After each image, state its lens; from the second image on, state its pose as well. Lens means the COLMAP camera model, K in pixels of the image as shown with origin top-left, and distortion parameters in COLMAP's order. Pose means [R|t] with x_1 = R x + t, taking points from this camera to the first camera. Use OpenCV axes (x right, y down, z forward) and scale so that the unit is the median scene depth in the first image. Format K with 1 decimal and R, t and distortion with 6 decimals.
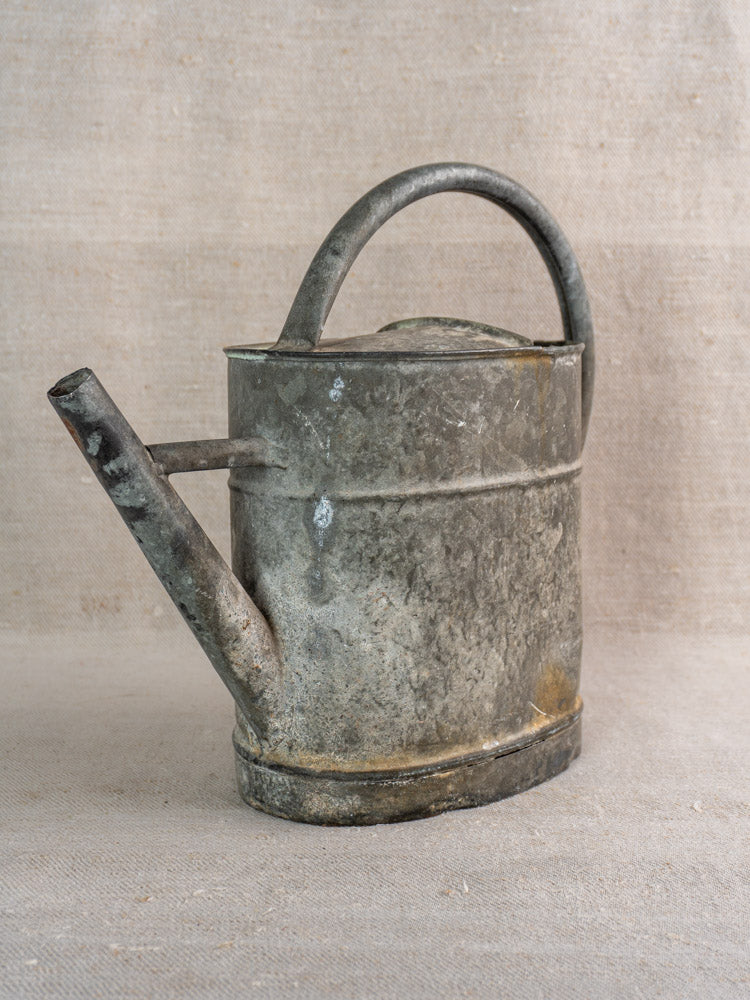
lens RADIAL K [[1434.5, 0, 375.0], [0, 1434.5, 500.0], [0, 0, 1]] dist [0.027713, 0.001083]
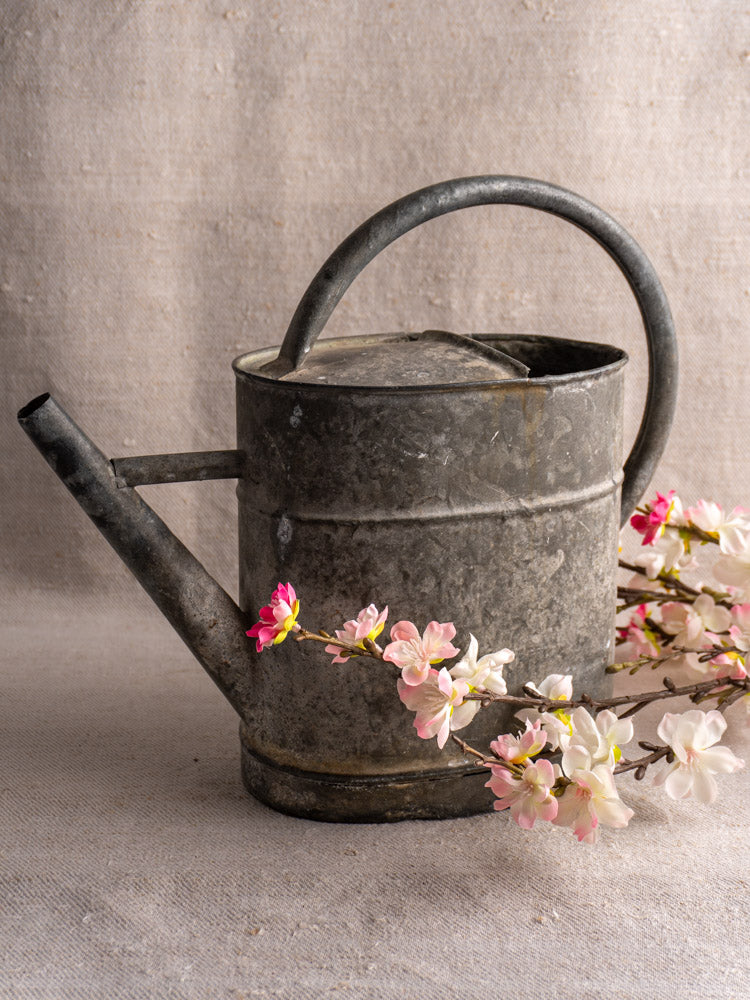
lens RADIAL K [[1551.4, 0, 397.8], [0, 1551.4, 429.6], [0, 0, 1]] dist [-0.067694, 0.807974]
pose [[0.932023, 0.089954, -0.351057, 0.417902], [-0.063938, 0.994324, 0.085033, -0.159722], [0.356714, -0.056807, 0.932485, -0.027507]]
